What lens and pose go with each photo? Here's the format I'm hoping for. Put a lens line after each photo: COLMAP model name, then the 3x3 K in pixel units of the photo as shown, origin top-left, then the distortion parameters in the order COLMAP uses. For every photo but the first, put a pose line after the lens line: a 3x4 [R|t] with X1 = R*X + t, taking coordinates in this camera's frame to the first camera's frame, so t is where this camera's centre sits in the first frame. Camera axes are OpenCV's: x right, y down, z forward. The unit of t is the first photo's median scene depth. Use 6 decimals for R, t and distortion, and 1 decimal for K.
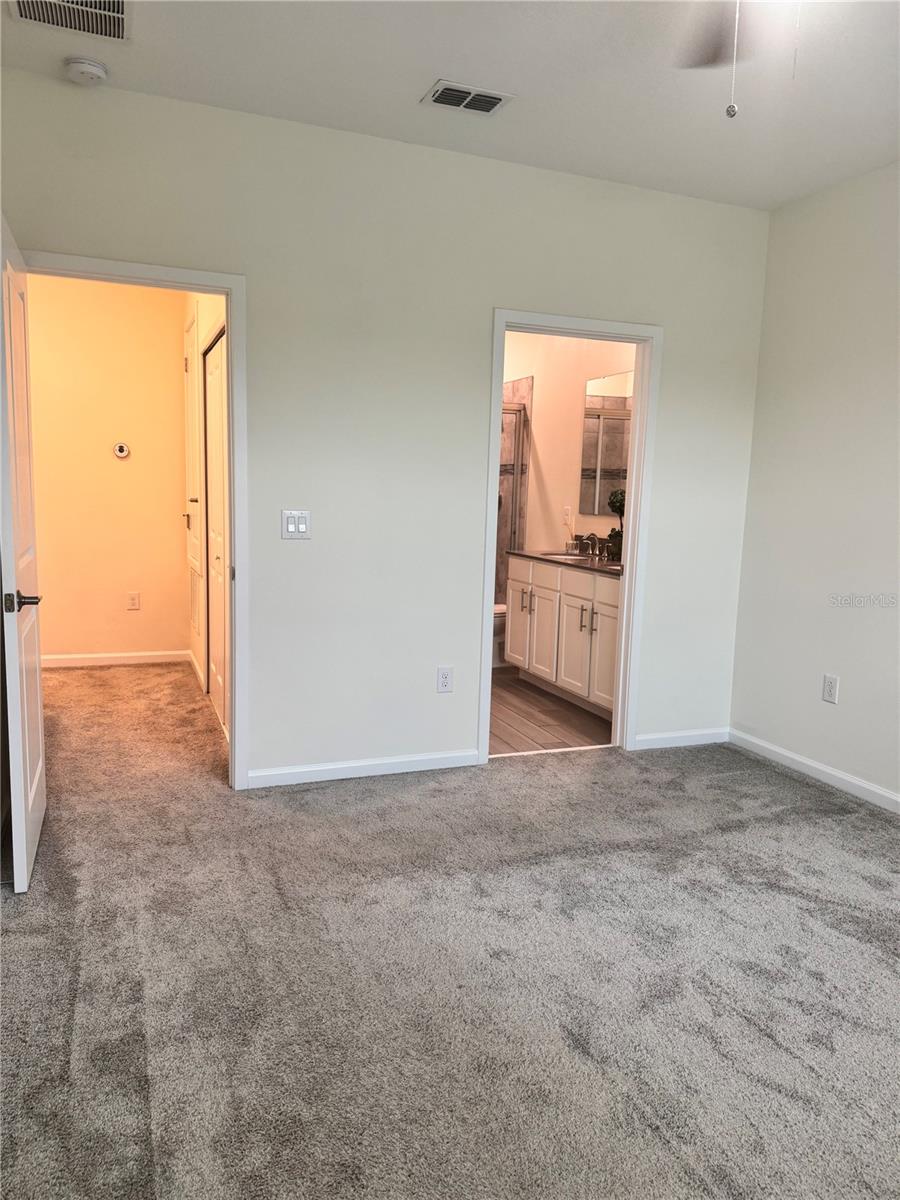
lens RADIAL K [[840.3, 0, 450.0], [0, 840.3, 600.0], [0, 0, 1]] dist [0.135007, -0.196684]
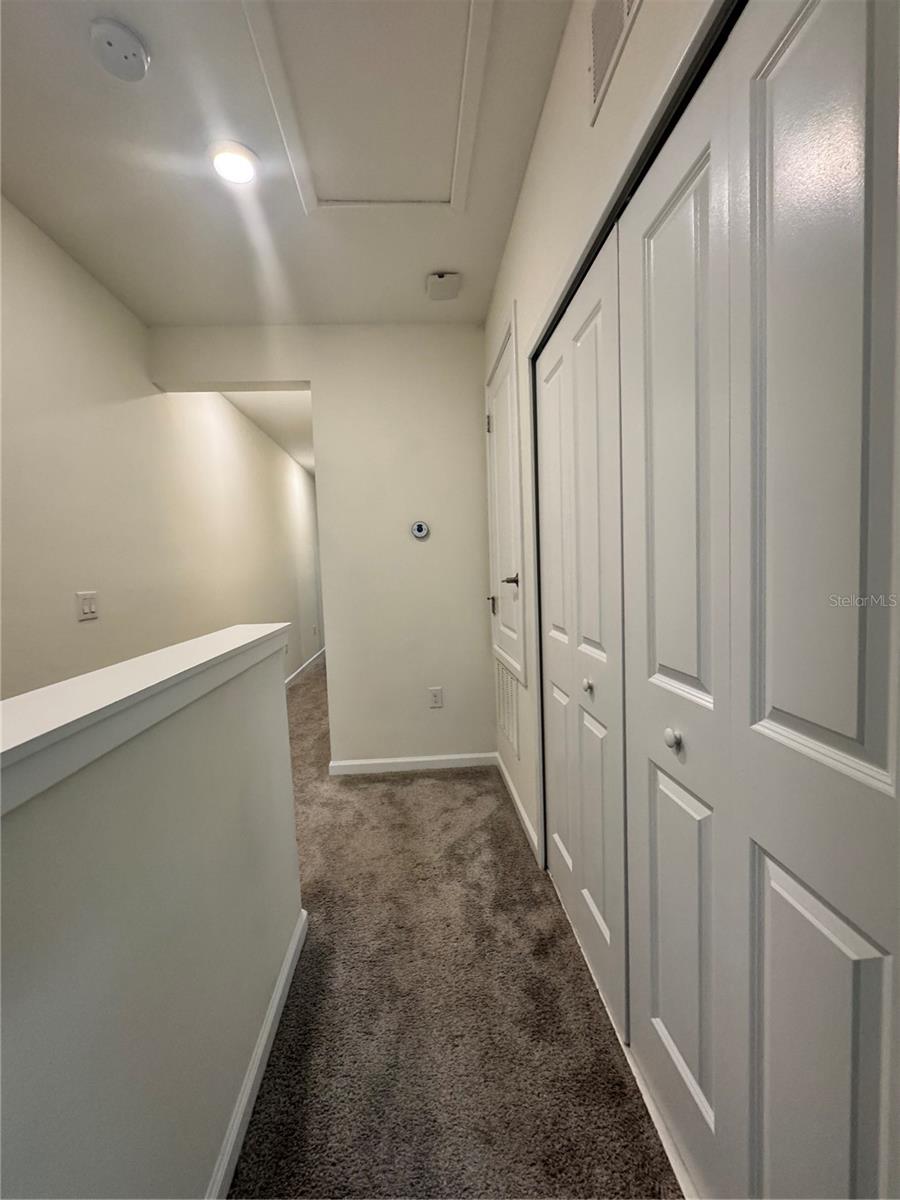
lens RADIAL K [[482.5, 0, 450.0], [0, 482.5, 600.0], [0, 0, 1]] dist [-0.002468, 0.000280]
pose [[0.950816, -0.046938, -0.306179, -0.231253], [0.026153, 0.997088, -0.071640, -0.074108], [0.308650, 0.060109, 0.949275, 0.608016]]
